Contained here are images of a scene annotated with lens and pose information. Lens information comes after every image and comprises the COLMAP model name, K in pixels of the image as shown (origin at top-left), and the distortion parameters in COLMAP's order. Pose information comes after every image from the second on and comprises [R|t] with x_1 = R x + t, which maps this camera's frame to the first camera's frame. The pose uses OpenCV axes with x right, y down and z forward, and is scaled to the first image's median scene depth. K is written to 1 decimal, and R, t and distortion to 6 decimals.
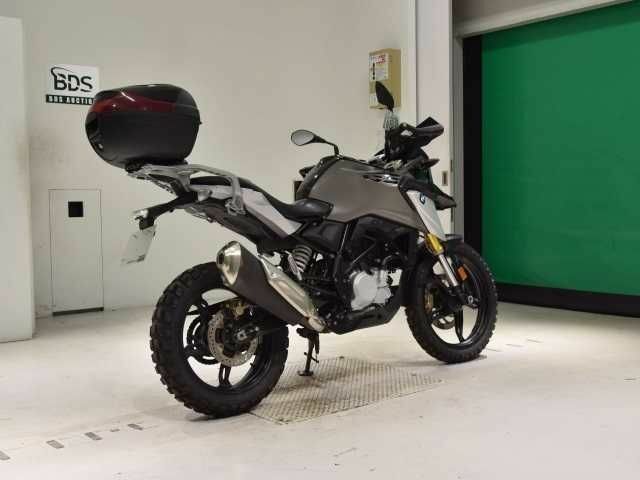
lens RADIAL K [[783.4, 0, 303.1], [0, 783.4, 239.3], [0, 0, 1]] dist [0.009419, 0.010598]
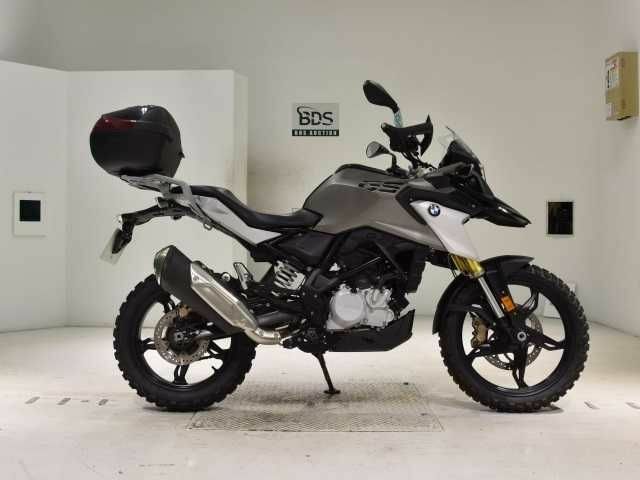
lens RADIAL K [[655.6, 0, 297.1], [0, 655.6, 238.7], [0, 0, 1]] dist [-0.062196, 0.012584]
pose [[0.766650, 0.030978, -0.641318, 0.461181], [-0.053056, 0.998476, -0.015195, -0.001922], [0.639869, 0.045675, 0.767125, 0.329622]]
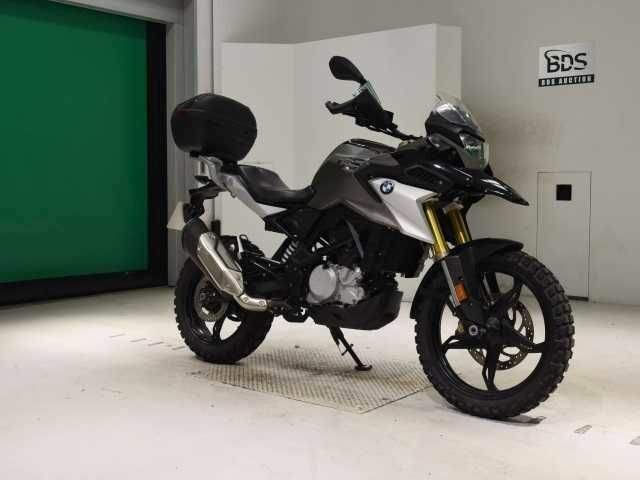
lens RADIAL K [[783.4, 0, 303.1], [0, 783.4, 239.3], [0, 0, 1]] dist [0.009419, 0.010598]
pose [[0.200871, 0.087319, -0.975718, 0.871039], [-0.058609, 0.995307, 0.077006, -0.052182], [0.977863, 0.041717, 0.205046, 0.694038]]
